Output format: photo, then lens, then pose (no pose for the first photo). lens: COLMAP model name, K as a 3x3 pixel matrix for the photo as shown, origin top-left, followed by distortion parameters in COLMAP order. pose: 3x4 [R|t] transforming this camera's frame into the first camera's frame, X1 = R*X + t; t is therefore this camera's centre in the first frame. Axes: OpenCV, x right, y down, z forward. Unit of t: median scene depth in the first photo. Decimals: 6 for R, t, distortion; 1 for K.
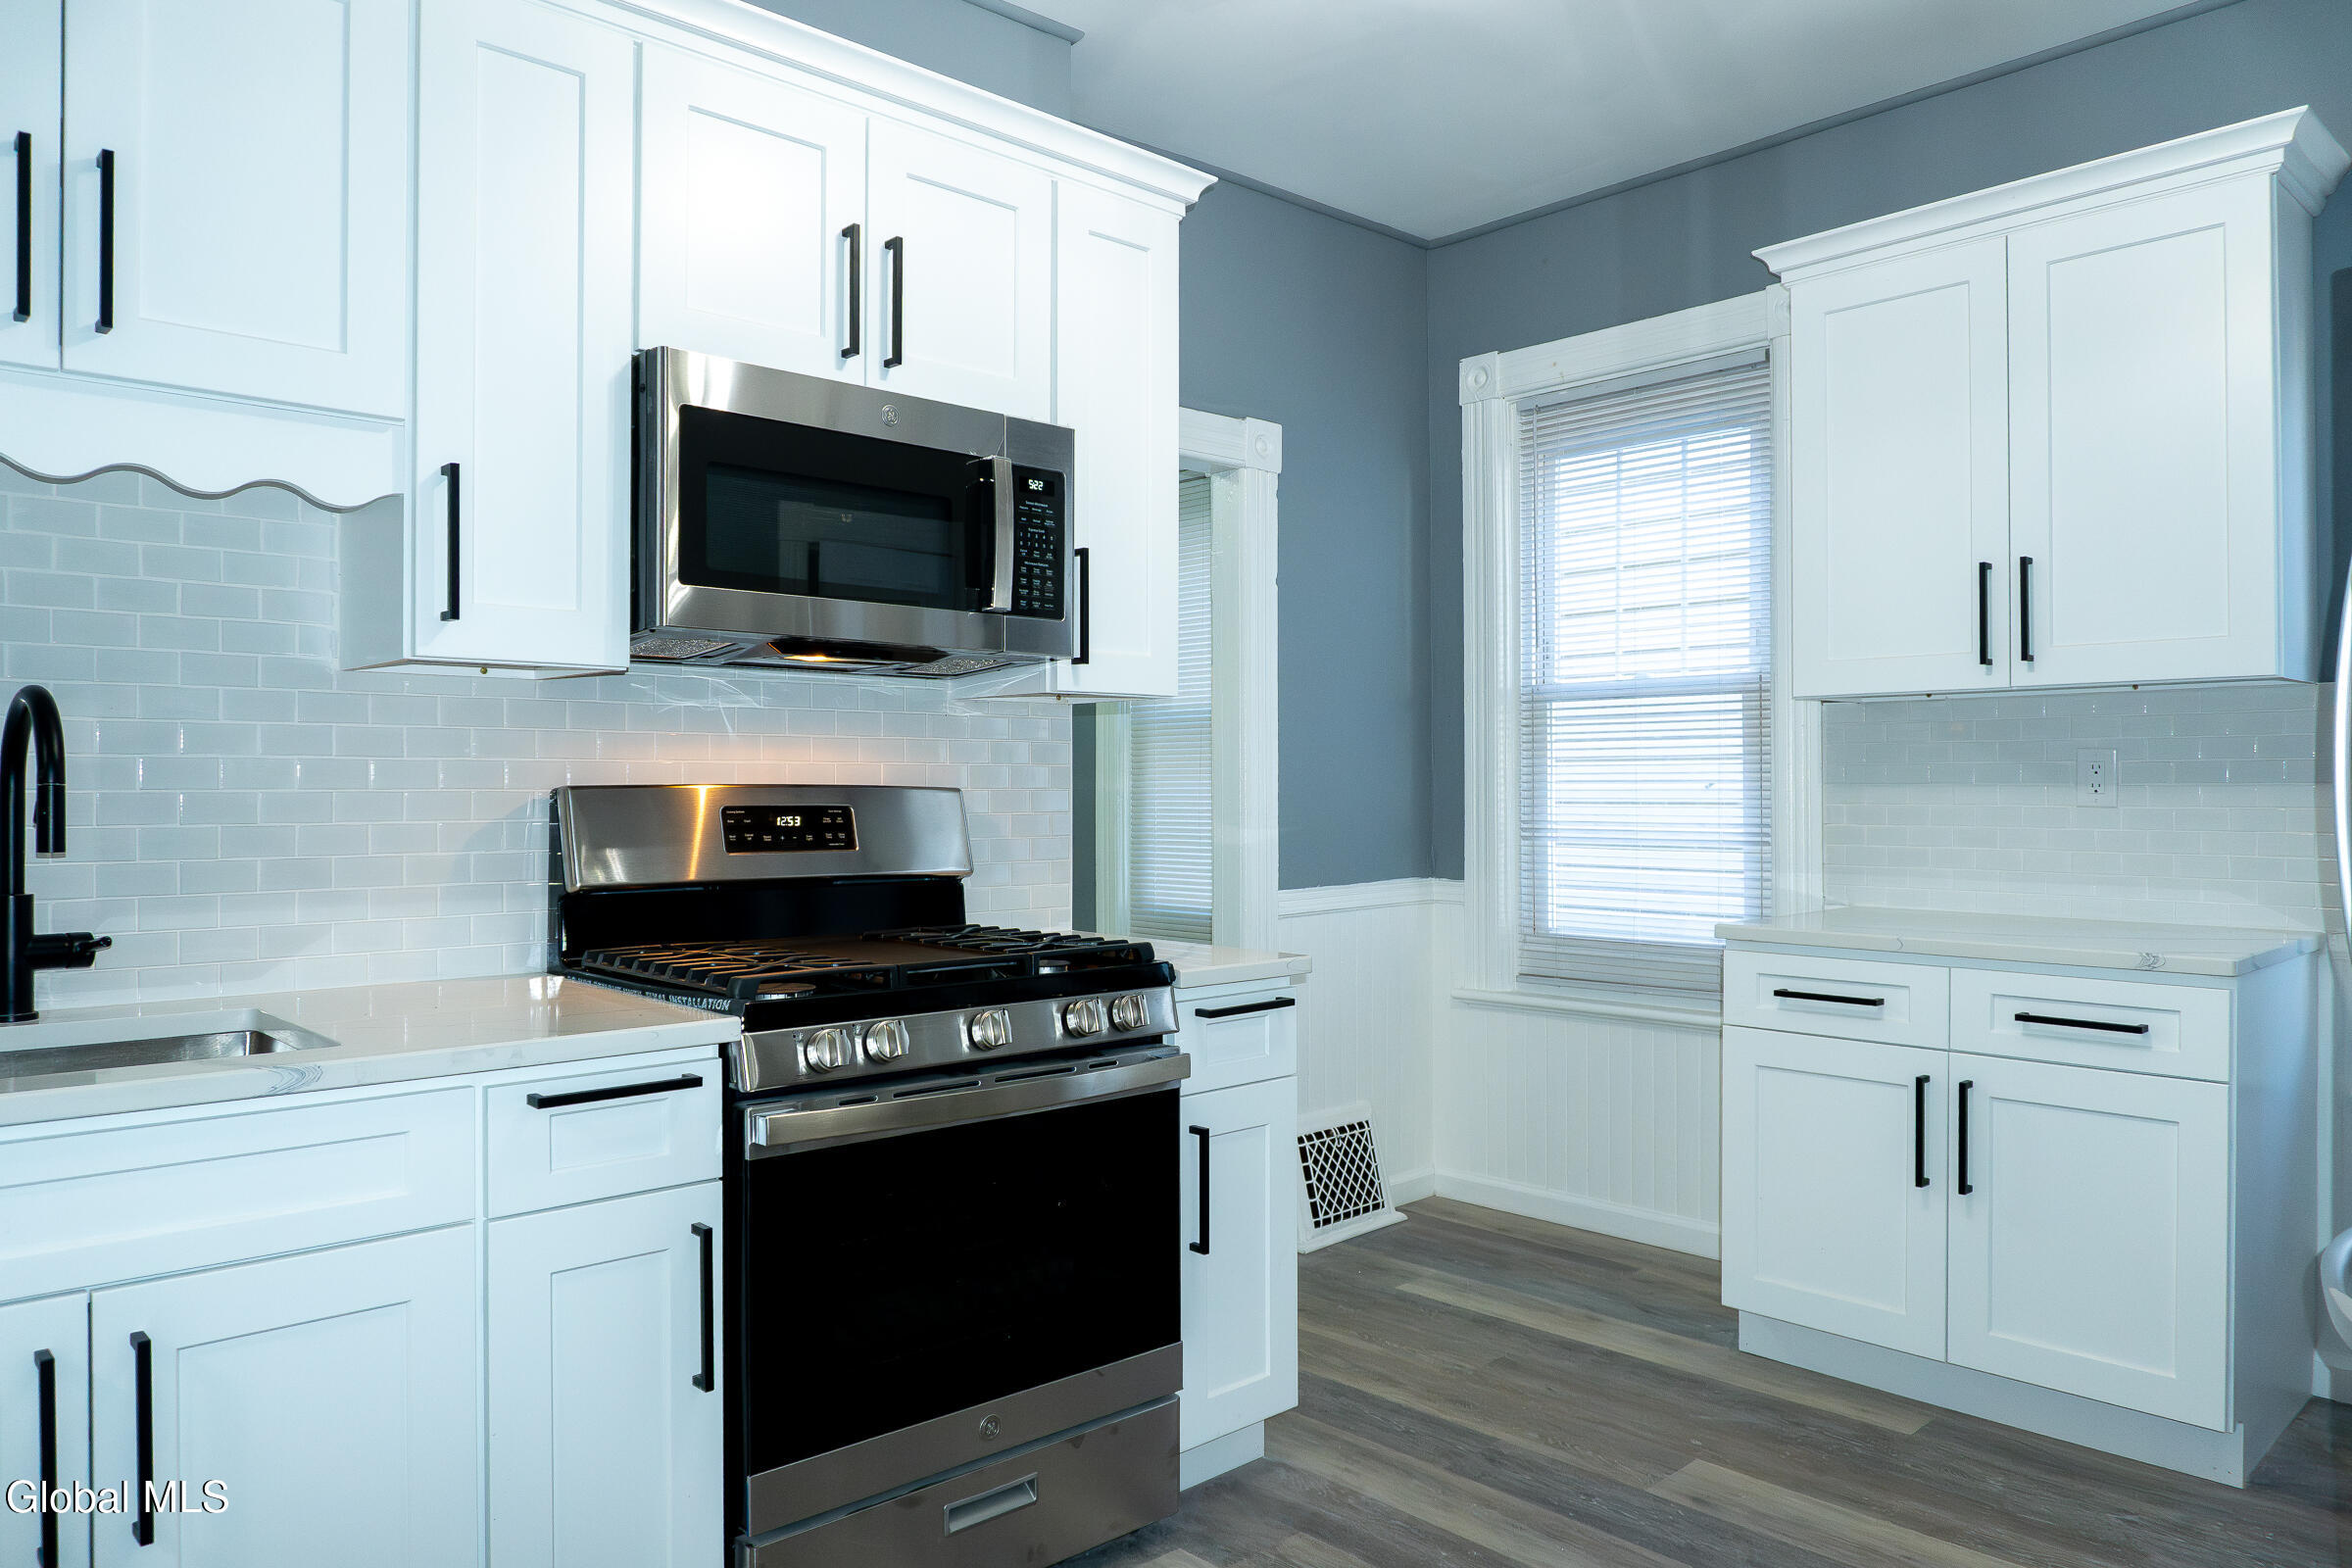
lens RADIAL K [[1593.6, 0, 1132.4], [0, 1593.6, 791.9], [0, 0, 1]] dist [-0.023932, -0.000858]
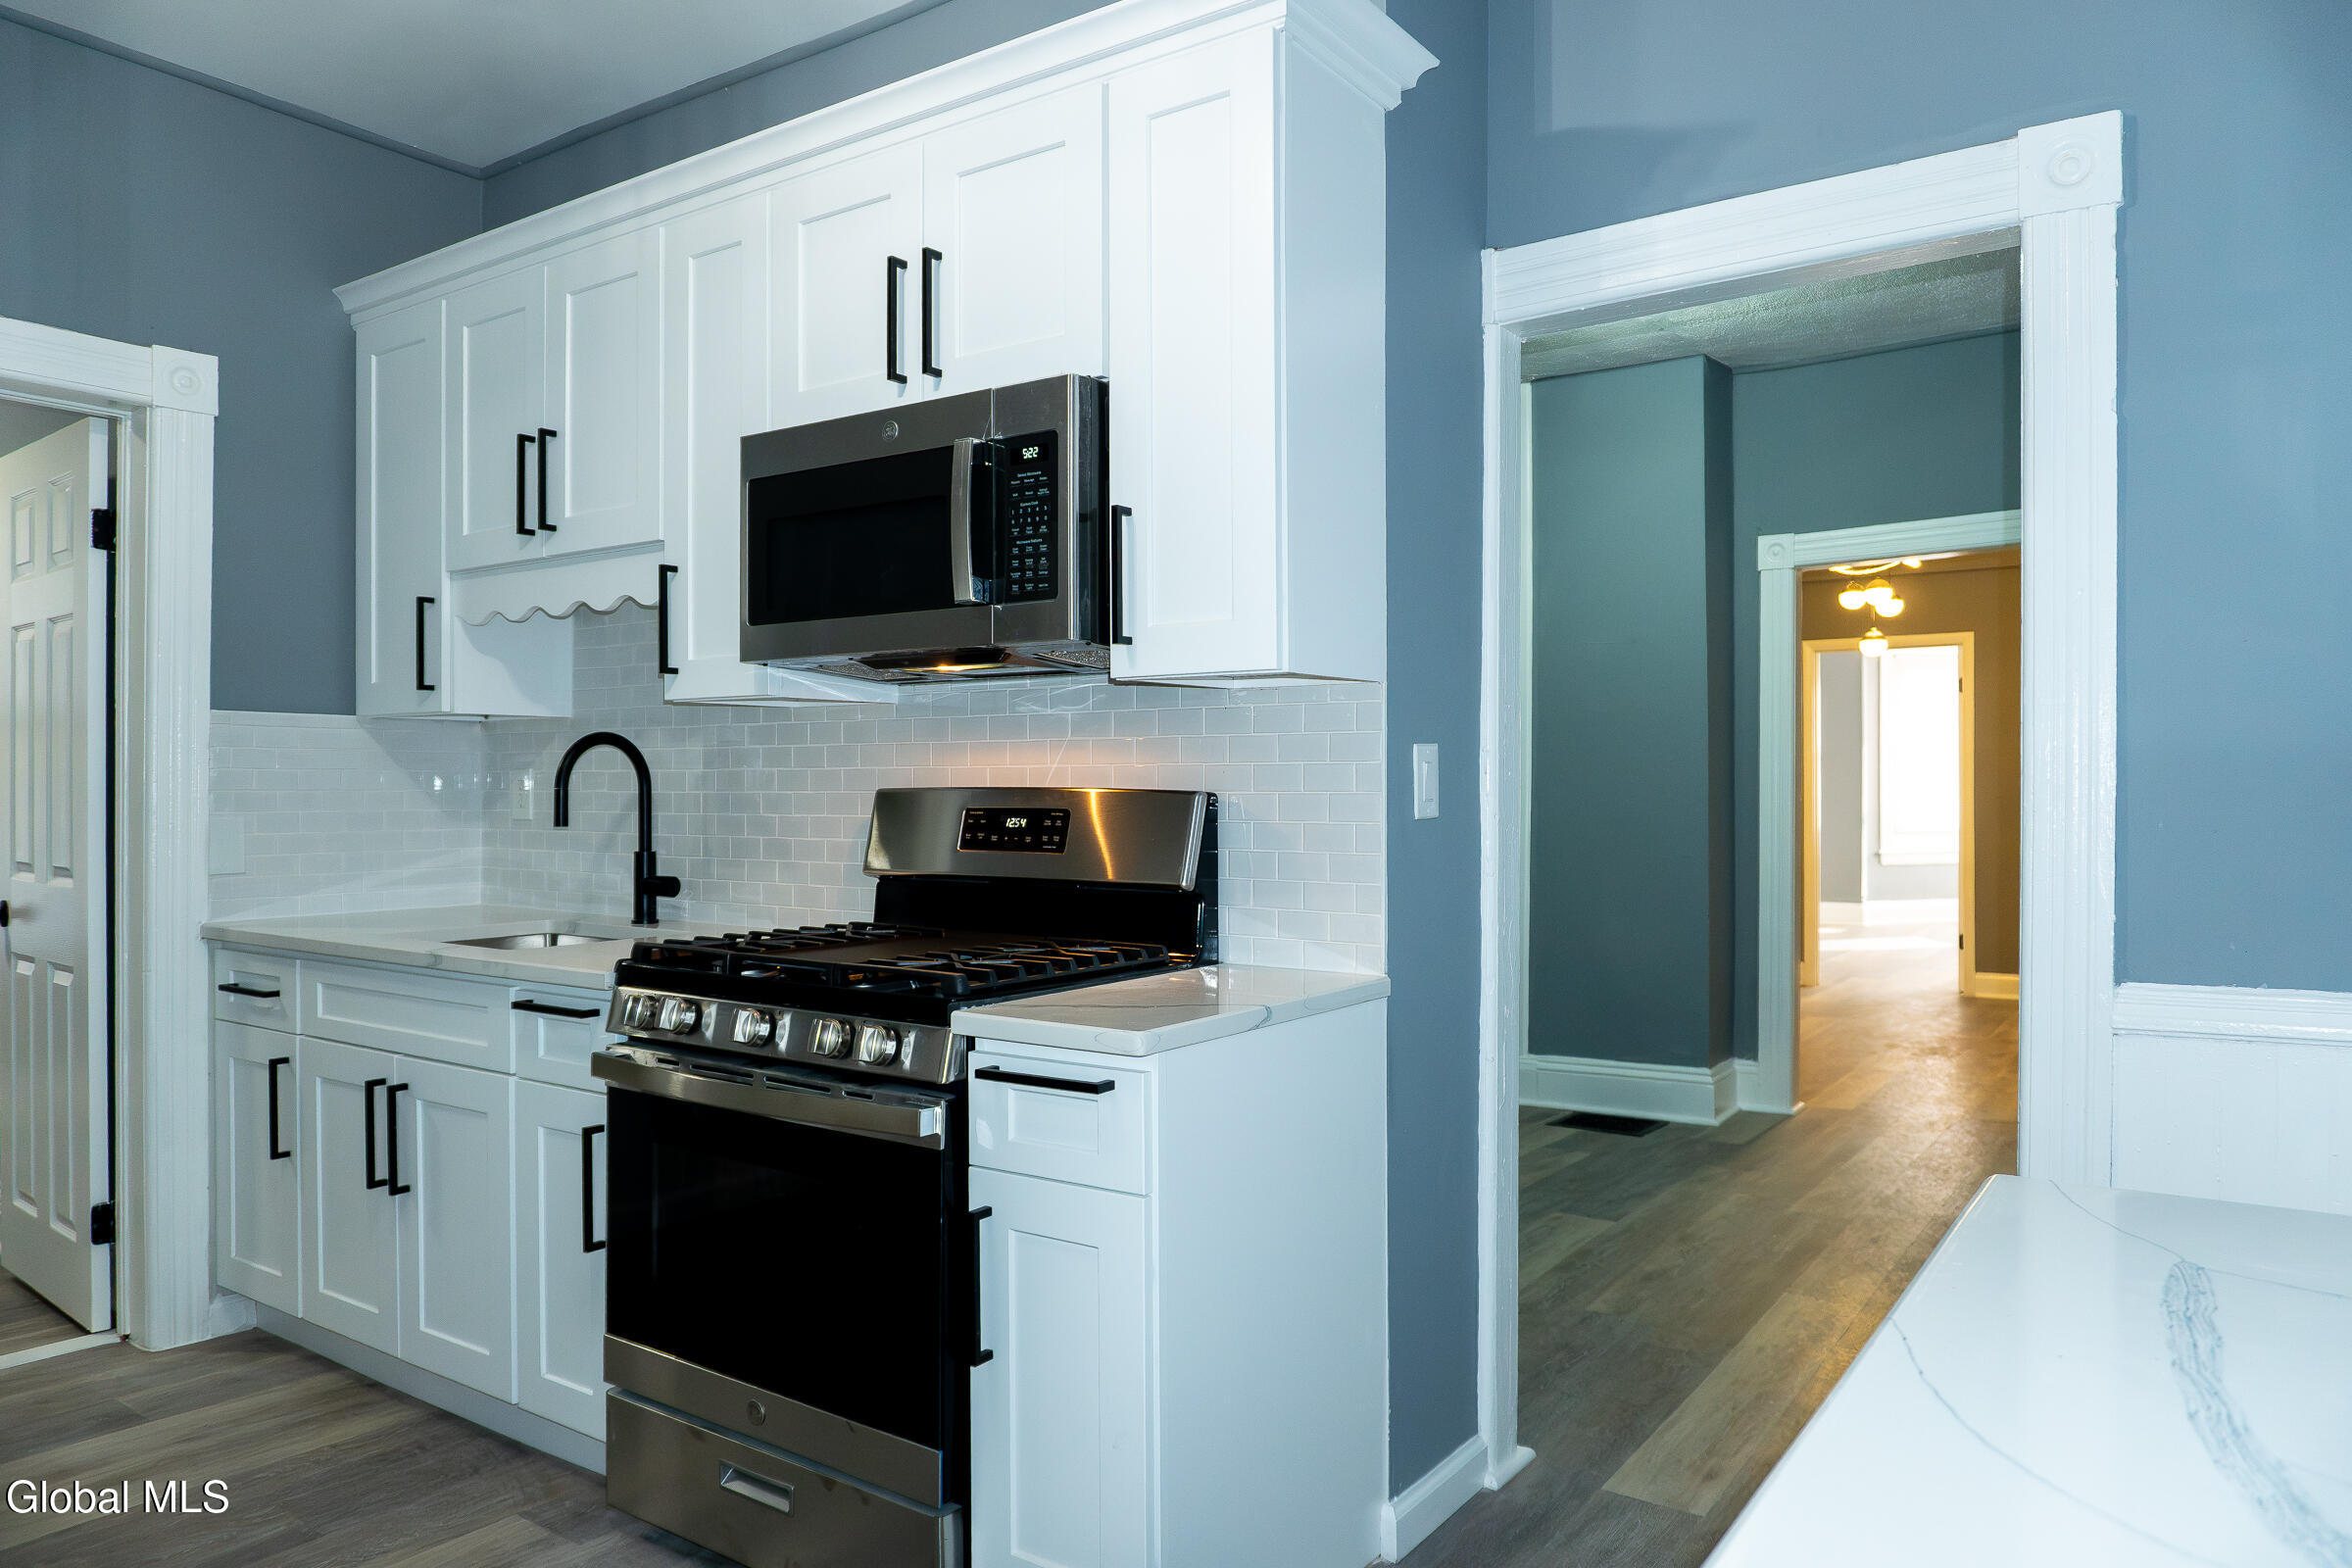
lens RADIAL K [[1544.1, 0, 1176.0], [0, 1544.1, 784.0], [0, 0, 1]] dist [-0.026694, -0.000686]
pose [[0.215111, 0.001194, -0.976589, 0.799467], [-0.001313, 0.999999, 0.000934, -0.007989], [0.976589, 0.001081, 0.215112, 0.891982]]
